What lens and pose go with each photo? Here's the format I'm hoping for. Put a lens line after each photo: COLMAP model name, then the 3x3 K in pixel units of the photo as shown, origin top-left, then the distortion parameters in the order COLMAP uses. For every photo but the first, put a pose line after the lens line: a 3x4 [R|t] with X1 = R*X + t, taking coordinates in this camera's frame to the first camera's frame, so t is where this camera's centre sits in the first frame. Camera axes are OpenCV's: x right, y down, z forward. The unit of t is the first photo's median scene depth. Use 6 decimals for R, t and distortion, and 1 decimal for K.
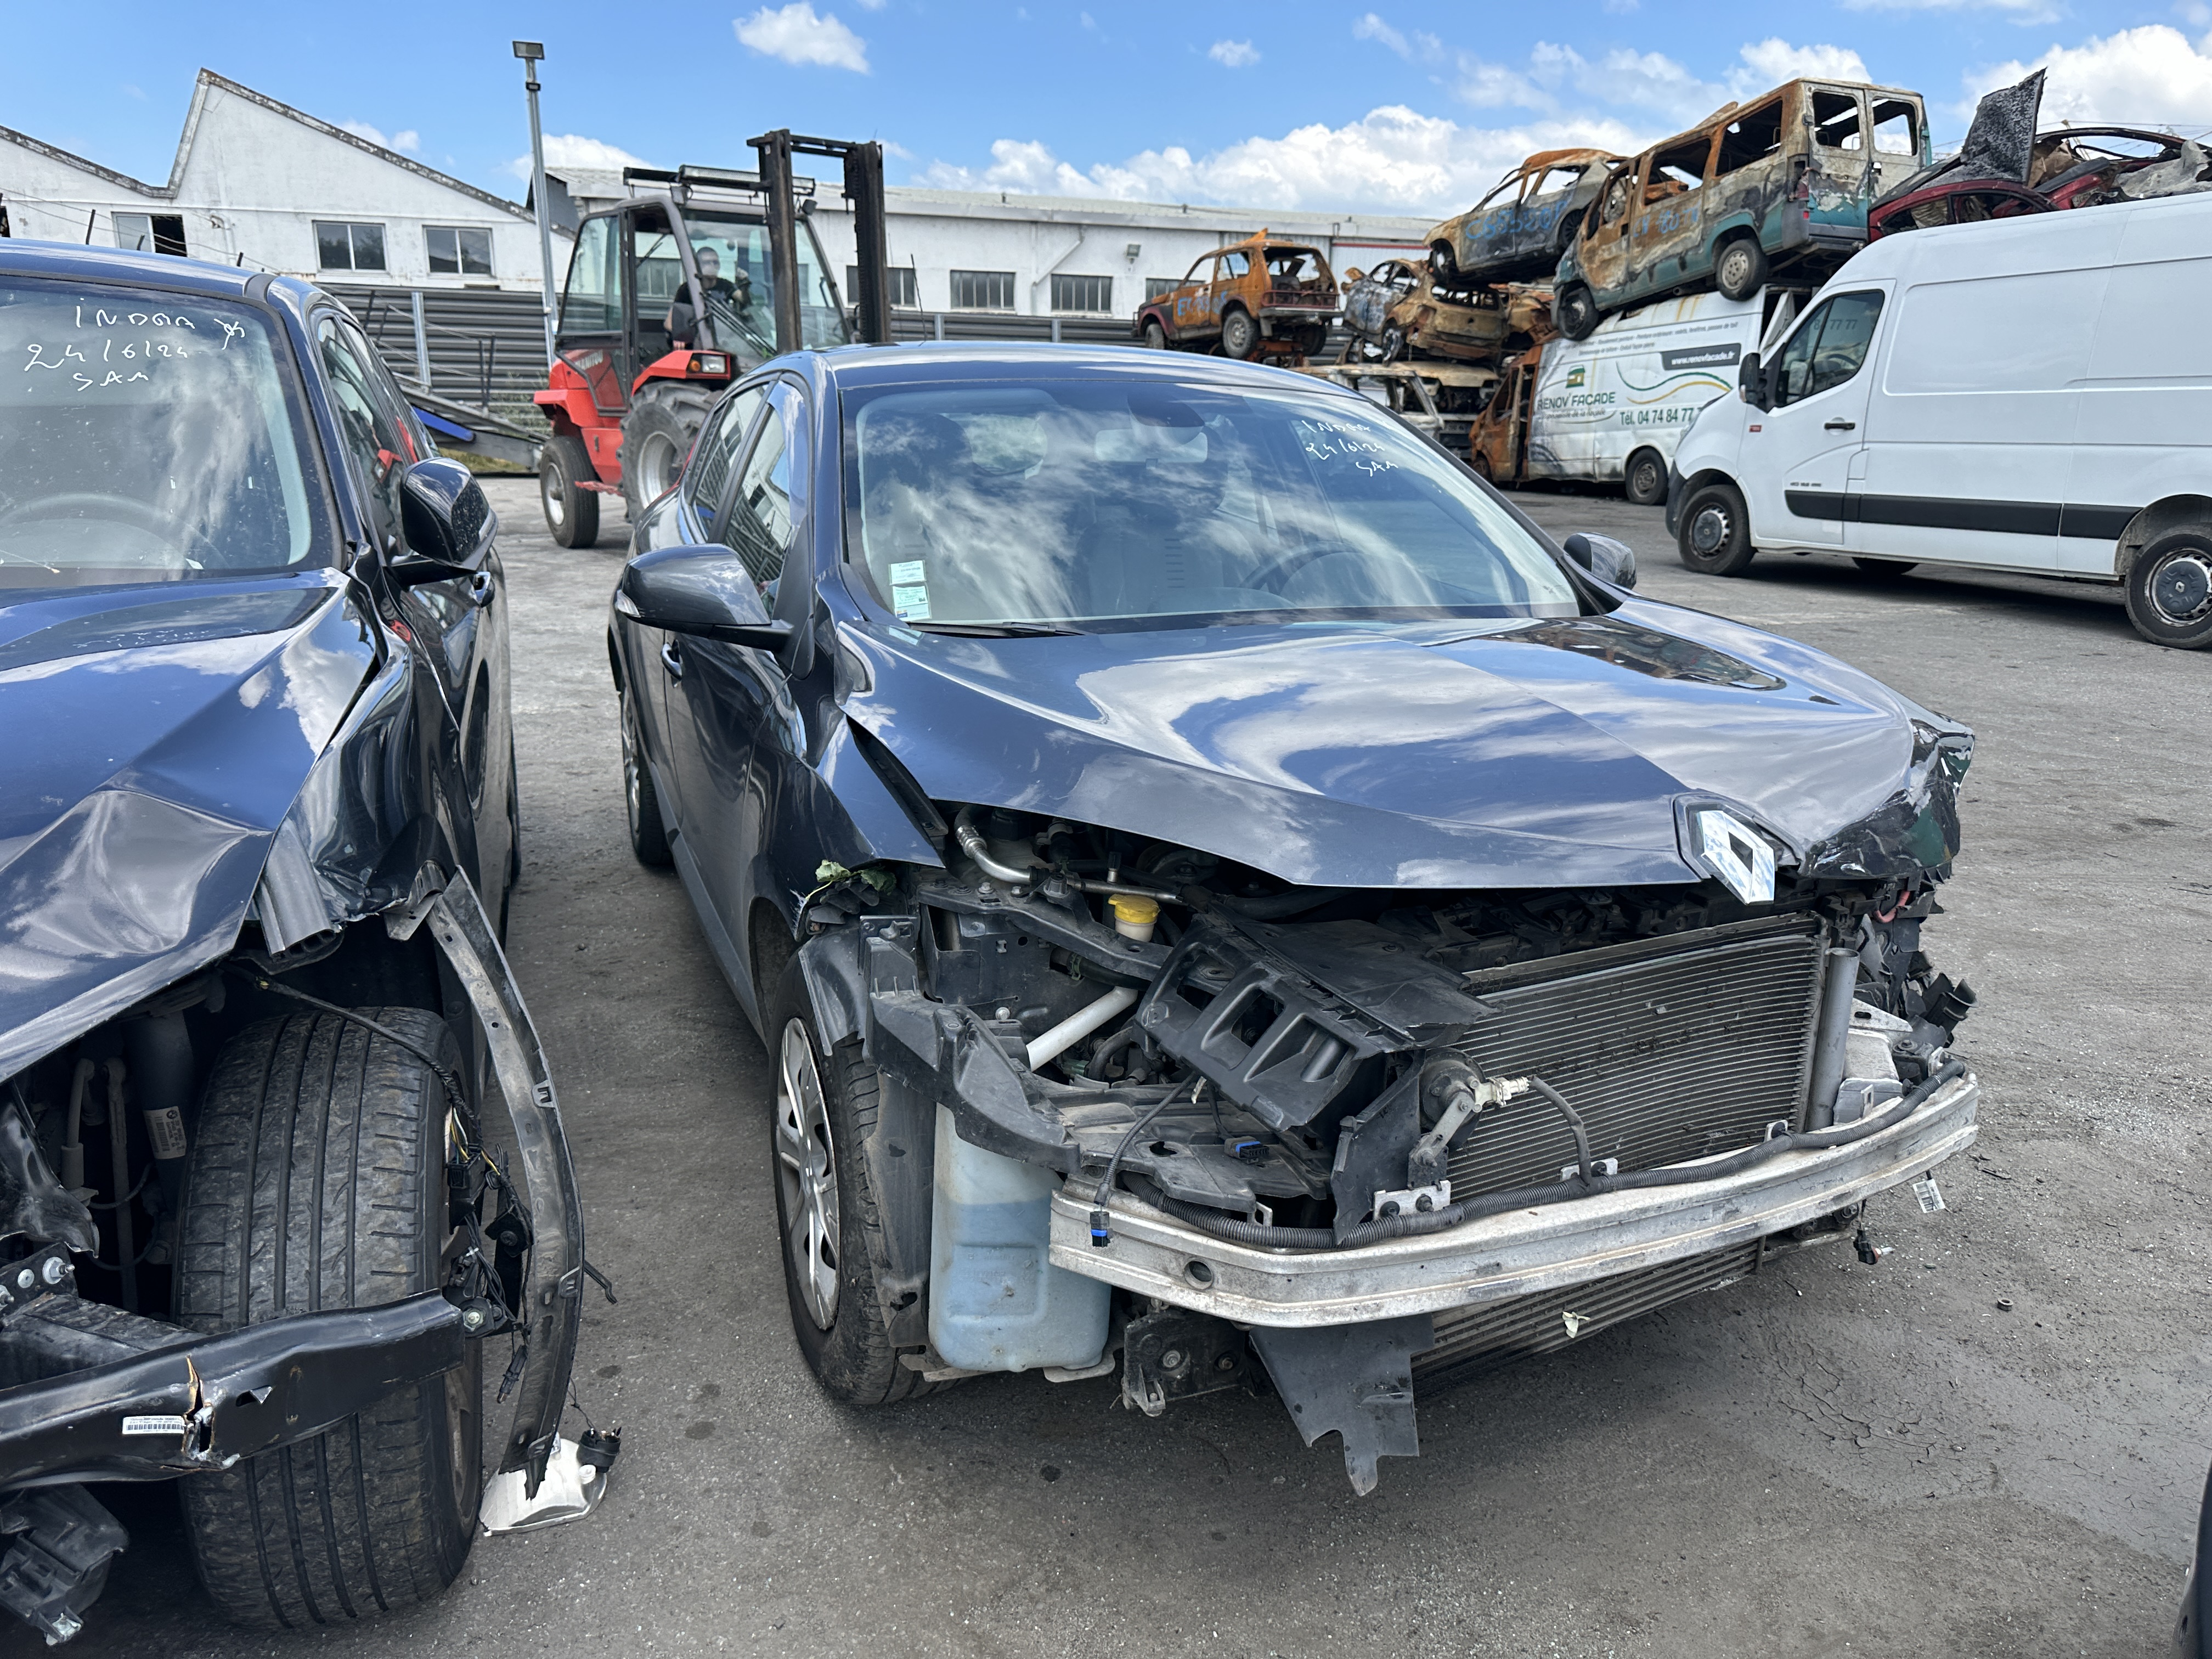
lens RADIAL K [[1592.1, 0, 1092.7], [0, 1592.1, 818.4], [0, 0, 1]] dist [0.070354, -0.099274]
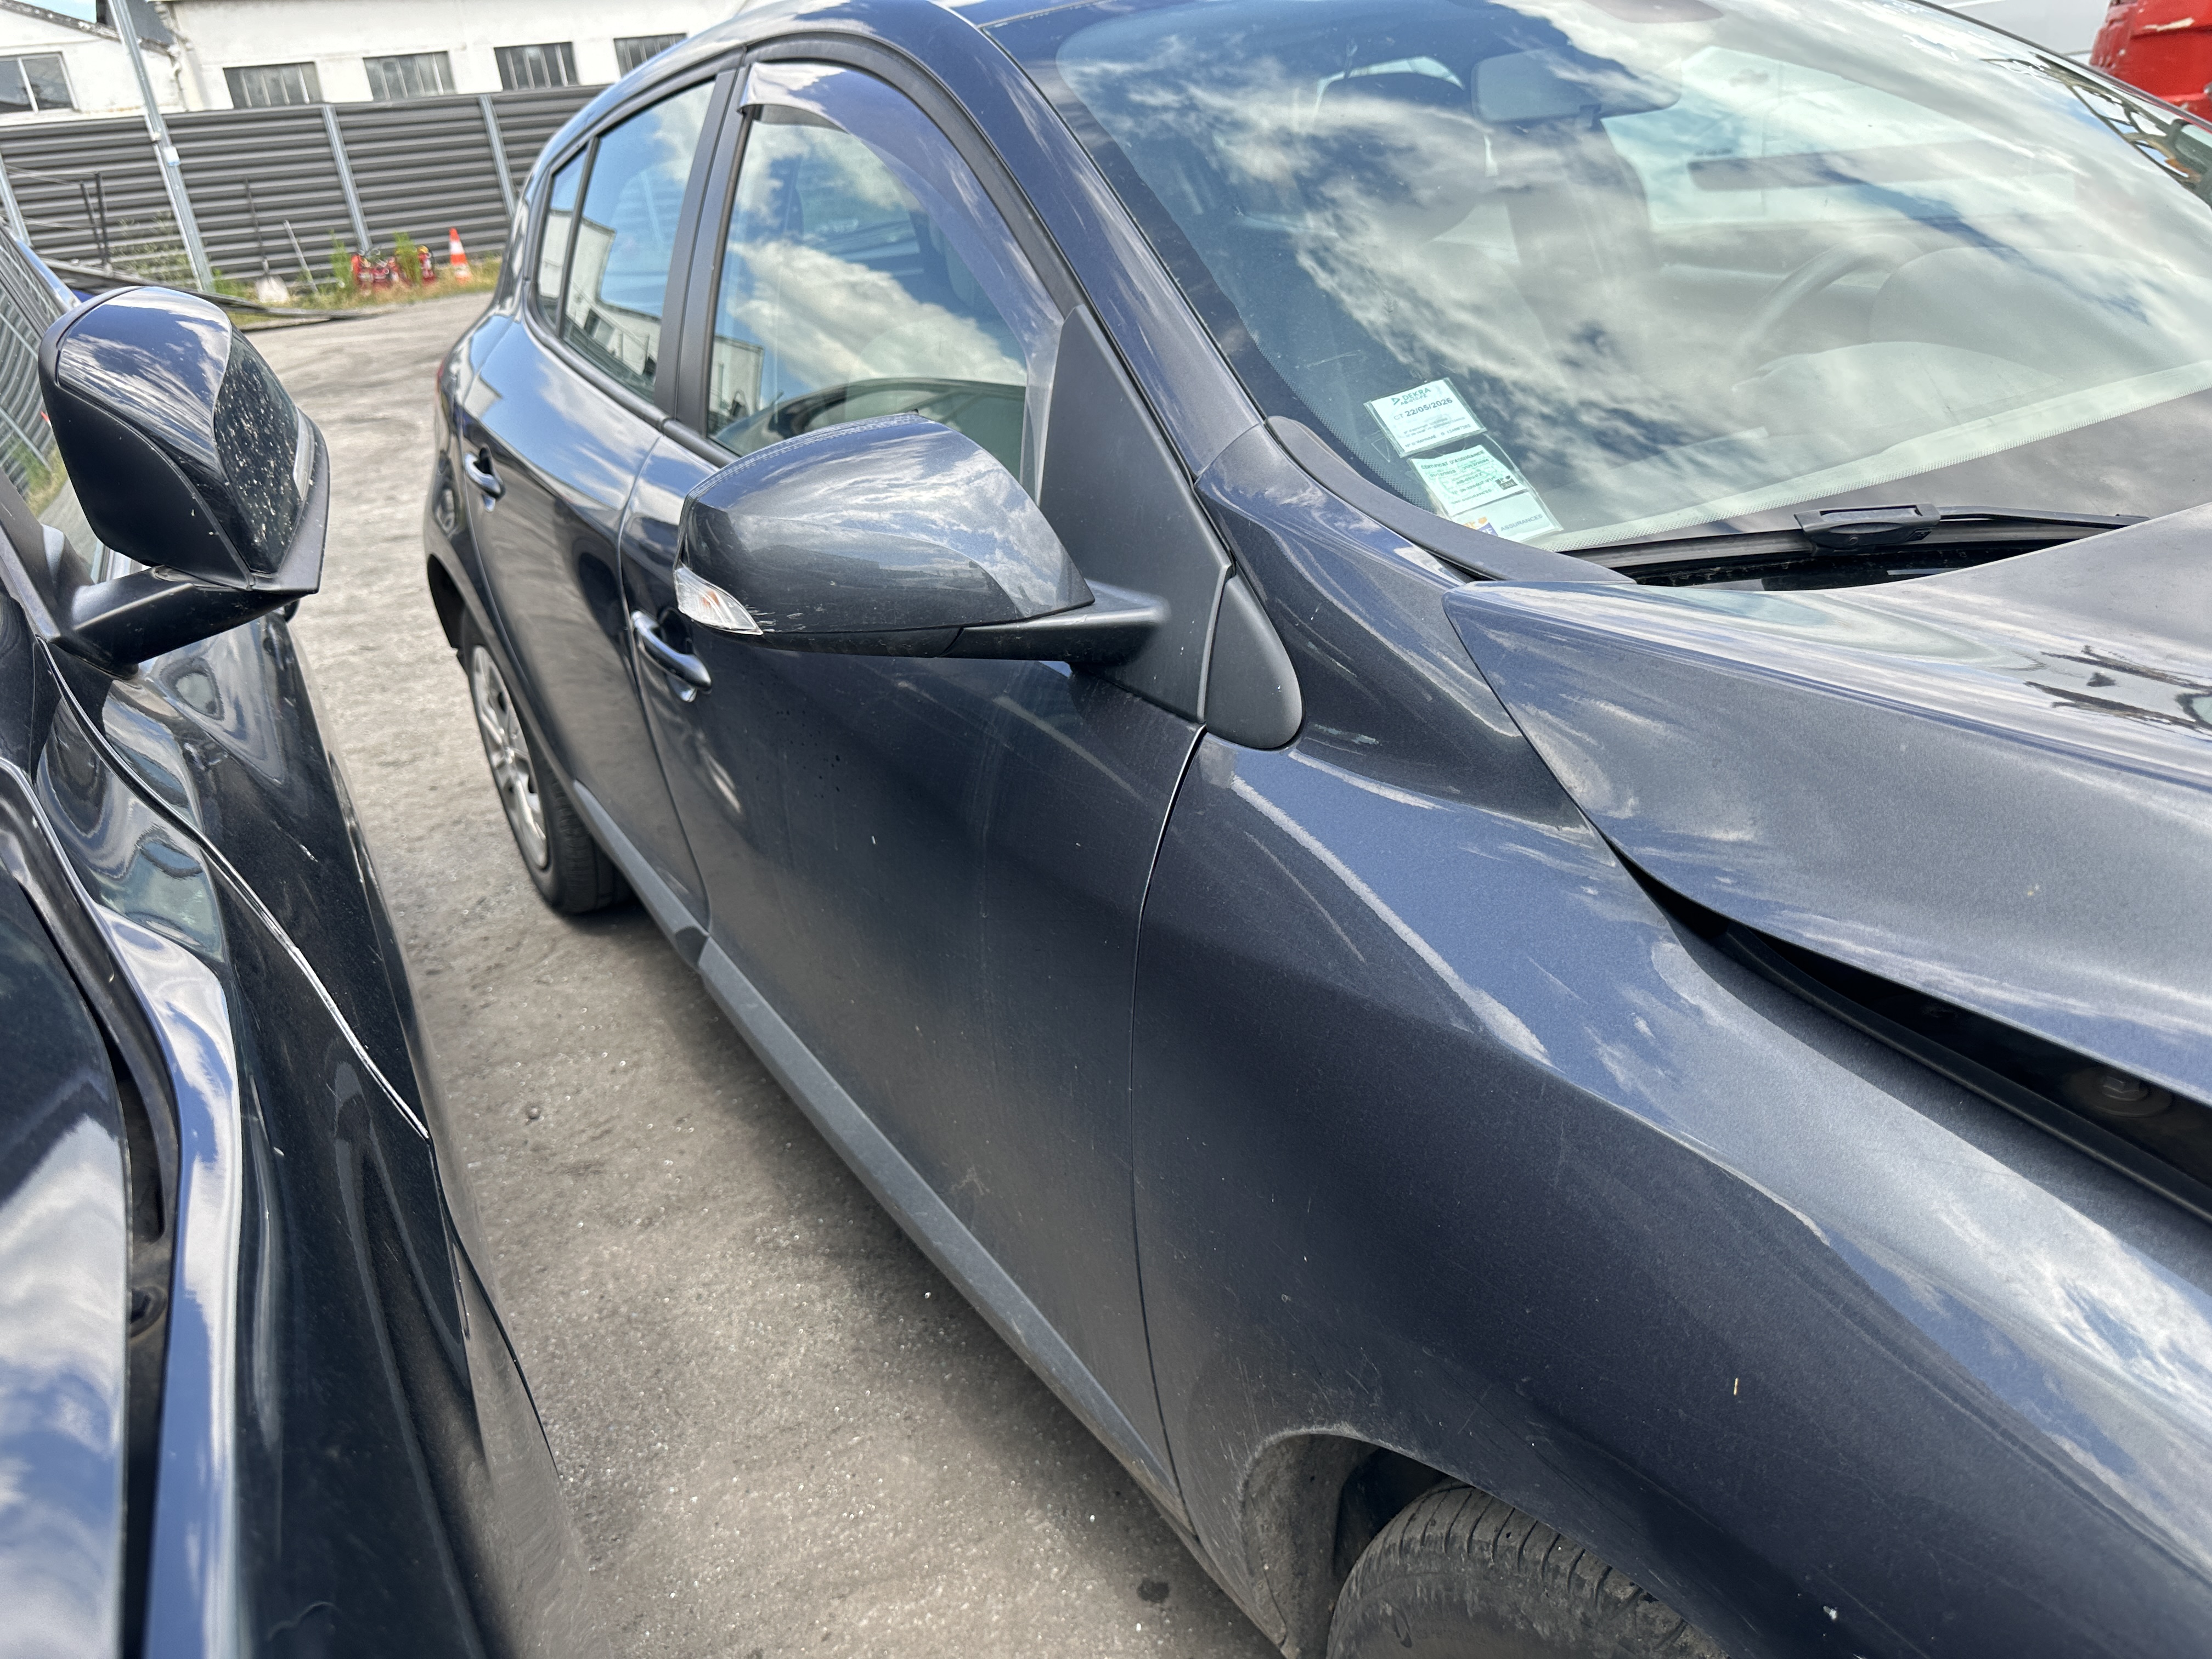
lens RADIAL K [[1590.8, 0, 1058.6], [0, 1590.8, 827.8], [0, 0, 1]] dist [-0.002146, 0.000848]
pose [[0.978729, -0.171646, 0.112369, -0.144220], [0.154120, 0.976675, 0.149512, -0.068969], [-0.135411, -0.129013, 0.982354, 0.331034]]
